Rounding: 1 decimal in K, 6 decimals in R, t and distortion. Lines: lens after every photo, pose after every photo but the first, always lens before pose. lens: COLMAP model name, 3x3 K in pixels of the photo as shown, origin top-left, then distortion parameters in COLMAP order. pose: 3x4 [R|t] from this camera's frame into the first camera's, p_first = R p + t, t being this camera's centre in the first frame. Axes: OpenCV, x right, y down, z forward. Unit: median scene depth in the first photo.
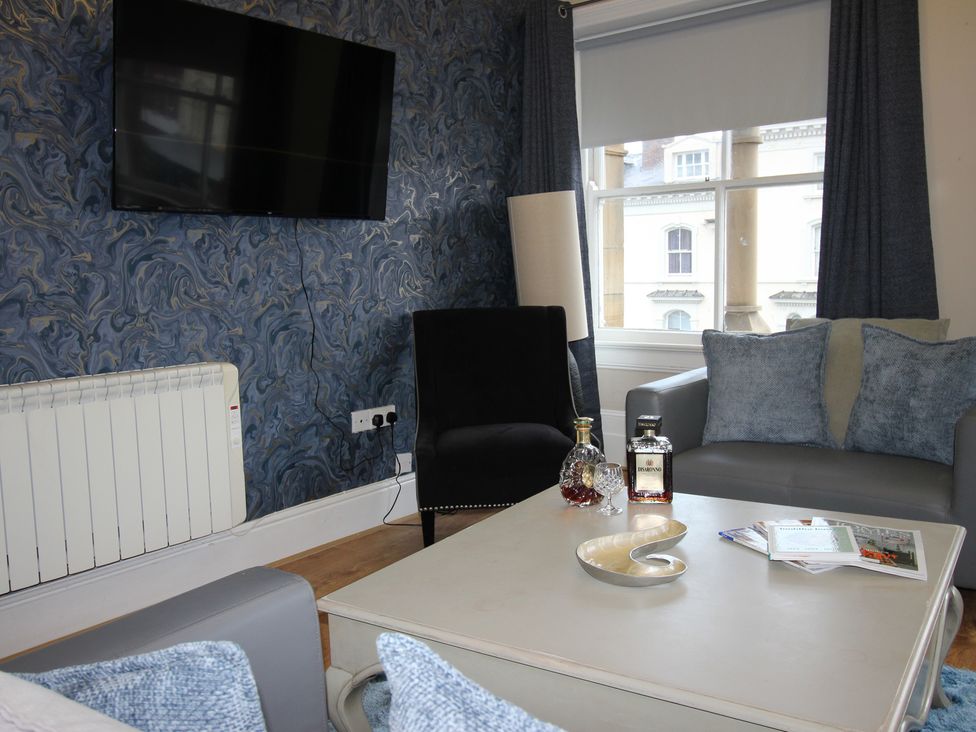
lens RADIAL K [[859.2, 0, 504.5], [0, 859.2, 359.4], [0, 0, 1]] dist [0.003335, 0.007680]
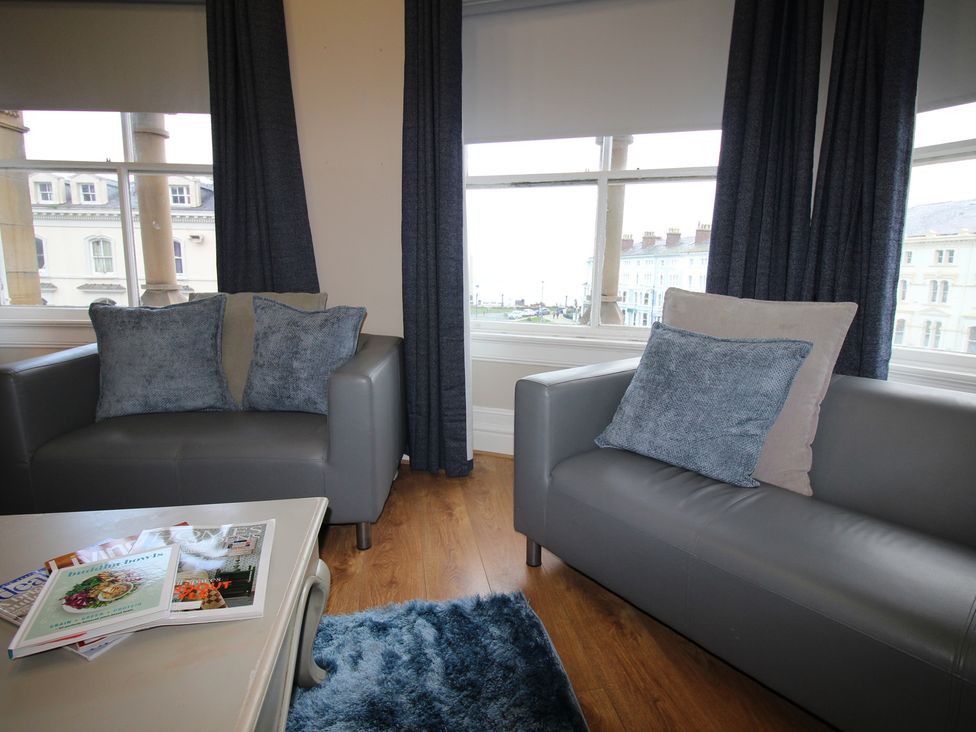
lens RADIAL K [[509.3, 0, 488.0], [0, 509.3, 366.0], [0, 0, 1]] dist [0.000697, 0.000068]
pose [[0.744647, -0.082050, 0.662396, 0.193795], [0.036641, 0.995944, 0.082175, 0.005673], [-0.666452, -0.036921, 0.744633, 0.294187]]
